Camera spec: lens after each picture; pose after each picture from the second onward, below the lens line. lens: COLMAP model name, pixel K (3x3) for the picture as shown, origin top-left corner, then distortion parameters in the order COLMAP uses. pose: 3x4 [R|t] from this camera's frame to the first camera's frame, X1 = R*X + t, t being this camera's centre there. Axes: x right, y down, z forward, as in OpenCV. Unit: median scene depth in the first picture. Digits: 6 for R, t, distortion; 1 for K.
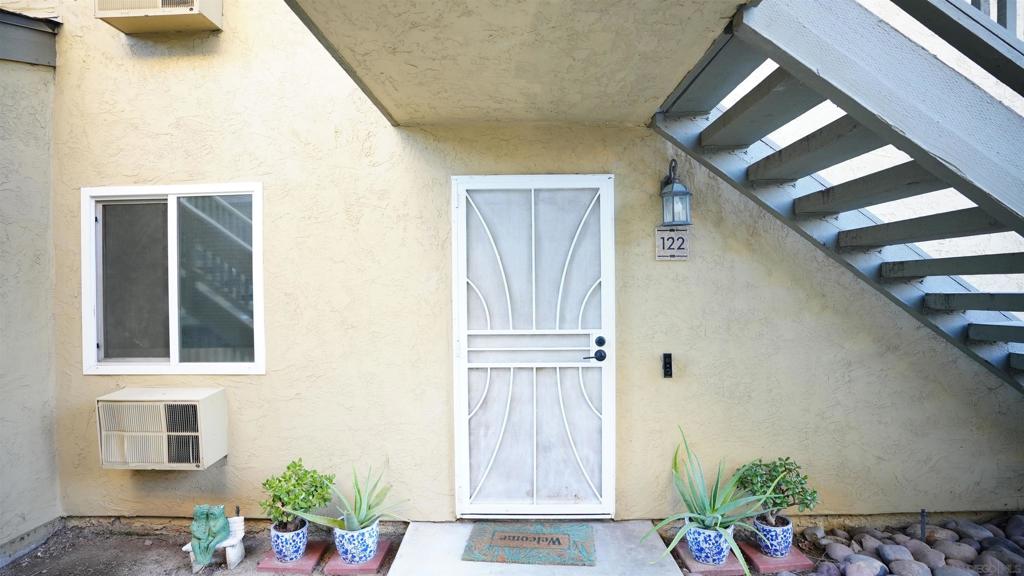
lens RADIAL K [[507.0, 0, 512.0], [0, 507.0, 288.0], [0, 0, 1]] dist [-0.085916, 0.044022]
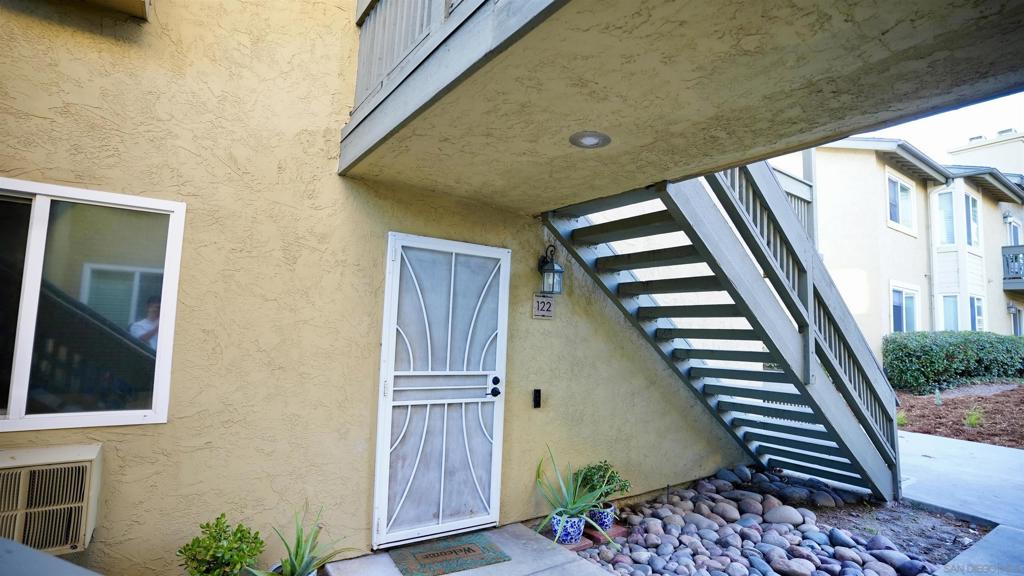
lens RADIAL K [[507.0, 0, 512.0], [0, 507.0, 288.0], [0, 0, 1]] dist [-0.085916, 0.044022]
pose [[0.812989, 0.091736, 0.575007, -0.528433], [-0.047725, 0.994687, -0.091214, -0.010099], [-0.580320, 0.046714, 0.813048, -0.051334]]
